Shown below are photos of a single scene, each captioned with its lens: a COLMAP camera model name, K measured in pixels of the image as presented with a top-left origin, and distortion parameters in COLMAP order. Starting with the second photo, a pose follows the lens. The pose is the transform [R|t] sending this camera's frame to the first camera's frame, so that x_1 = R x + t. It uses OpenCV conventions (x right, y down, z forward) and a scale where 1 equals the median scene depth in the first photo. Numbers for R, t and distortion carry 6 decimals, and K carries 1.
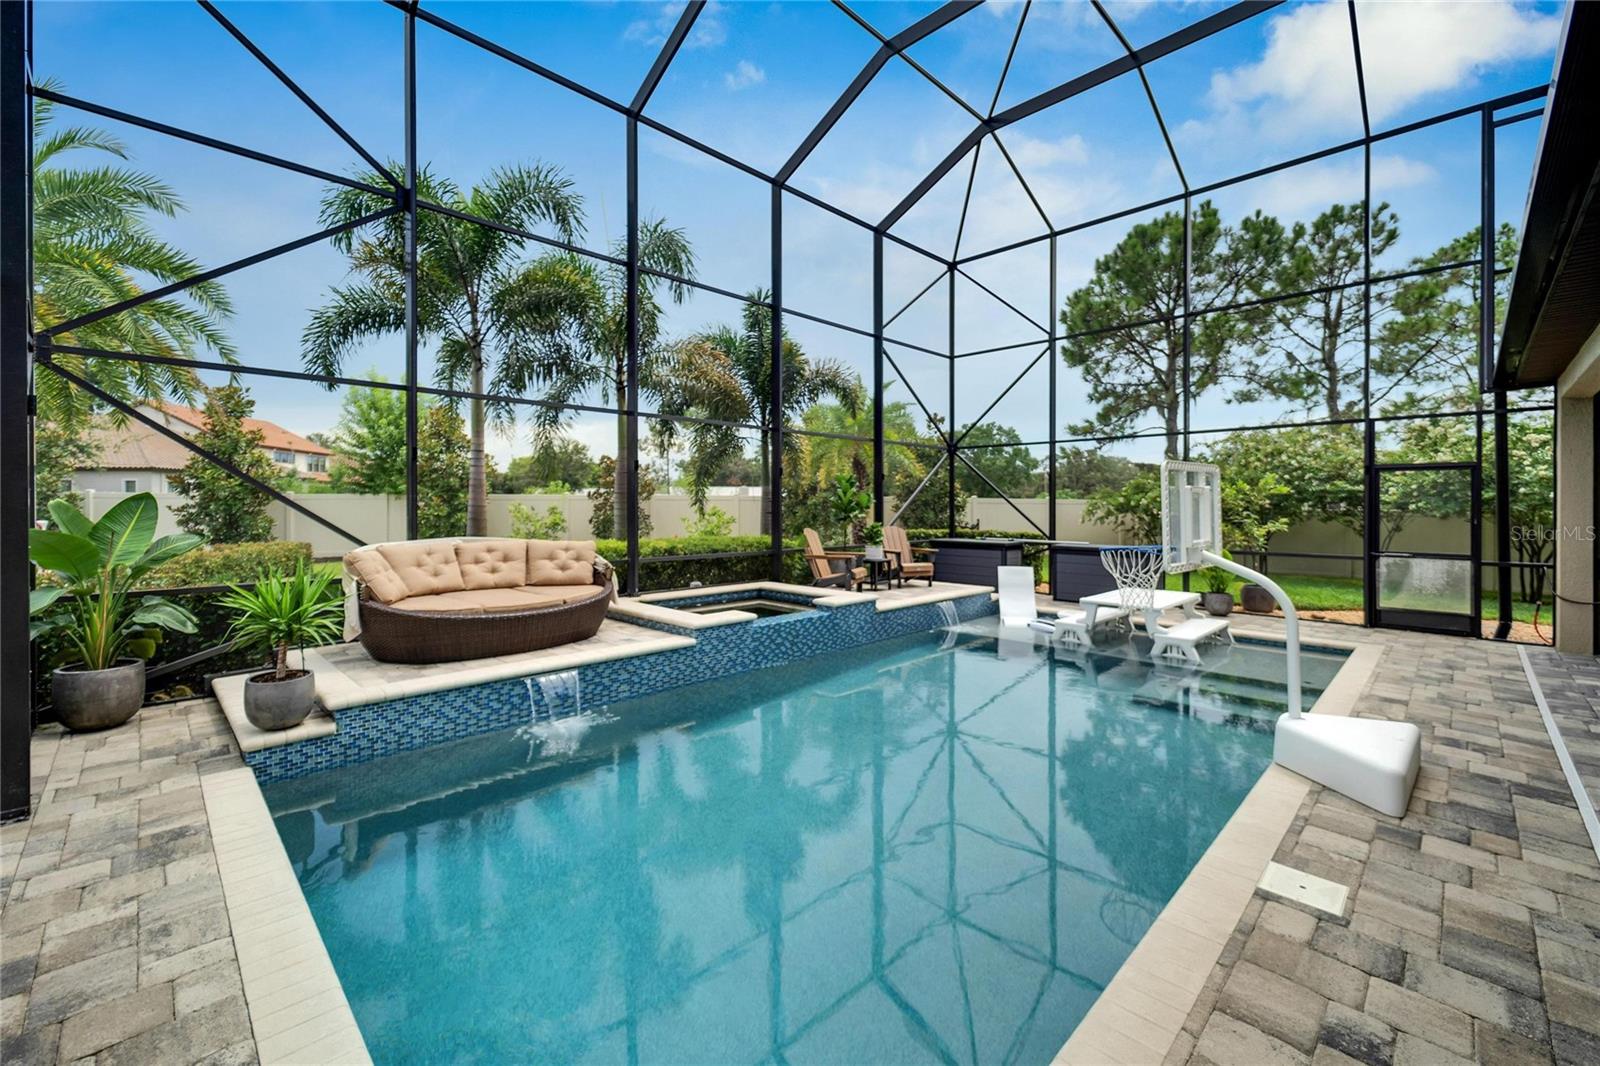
lens RADIAL K [[660.0, 0, 797.7], [0, 660.0, 503.3], [0, 0, 1]] dist [0.001719, -0.001012]
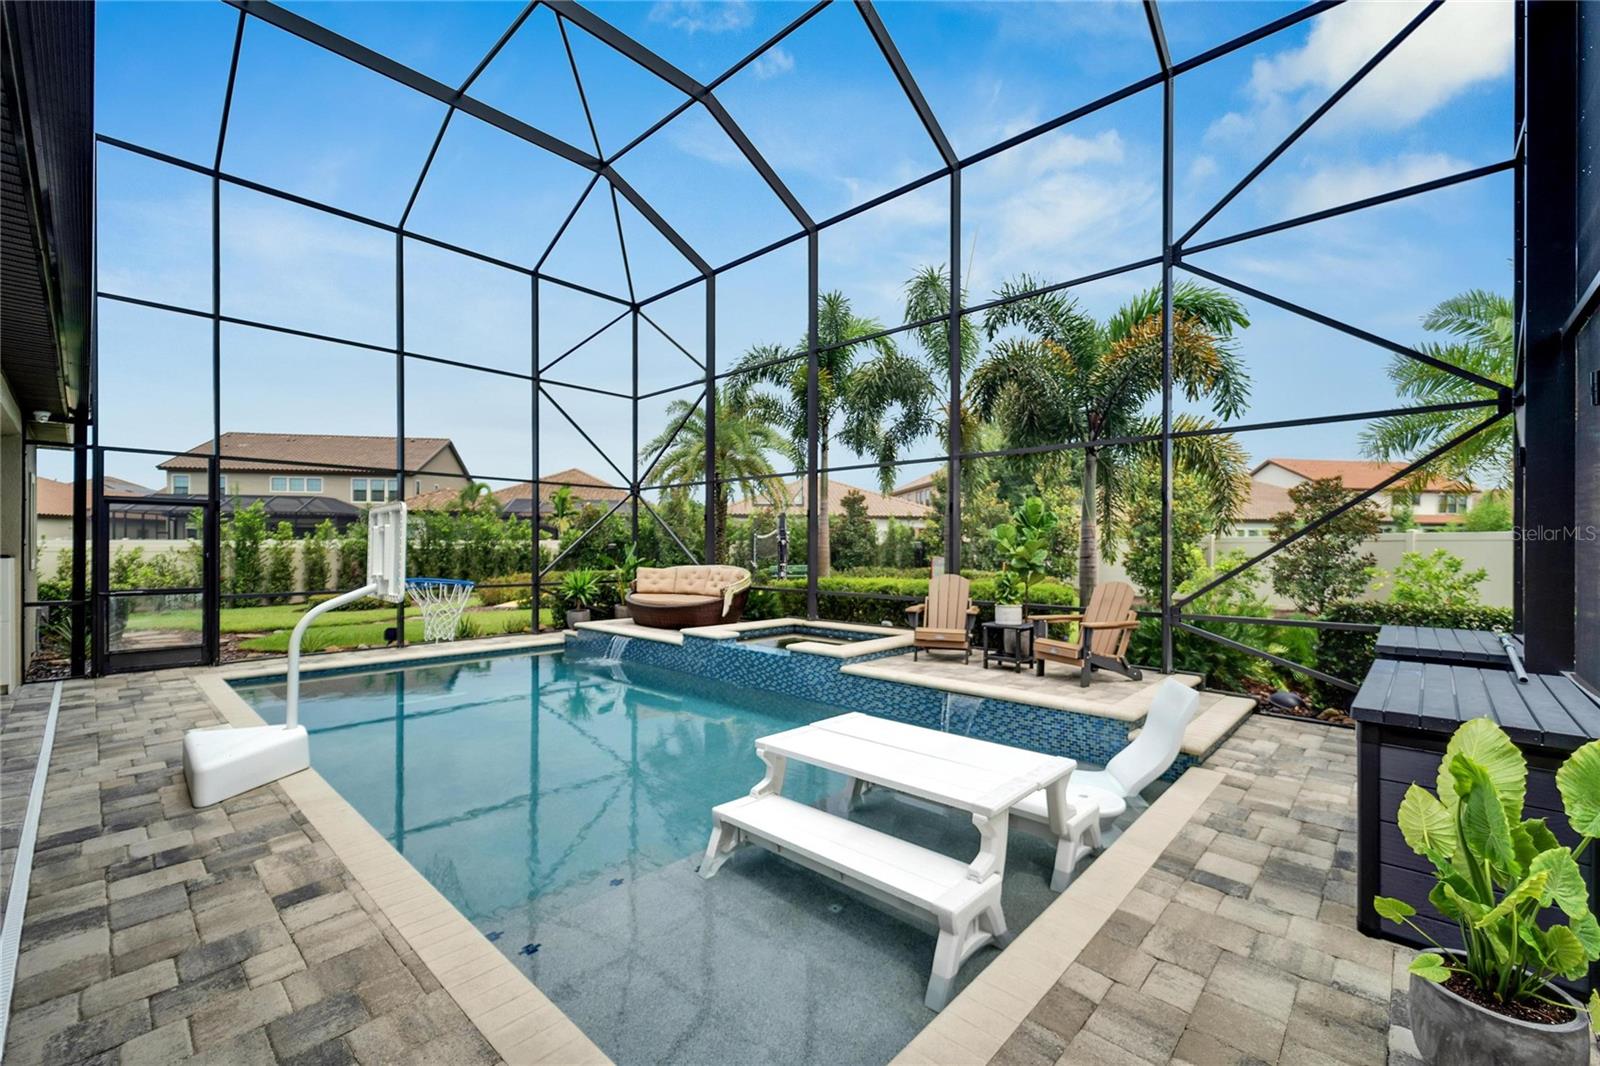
lens RADIAL K [[670.5, 0, 797.9], [0, 670.5, 540.6], [0, 0, 1]] dist [-0.000063, -0.000067]
pose [[0.037457, -0.007223, -0.999272, 1.313967], [-0.003761, 0.999966, -0.007369, 0.005148], [0.999291, 0.004035, 0.037428, 1.236639]]
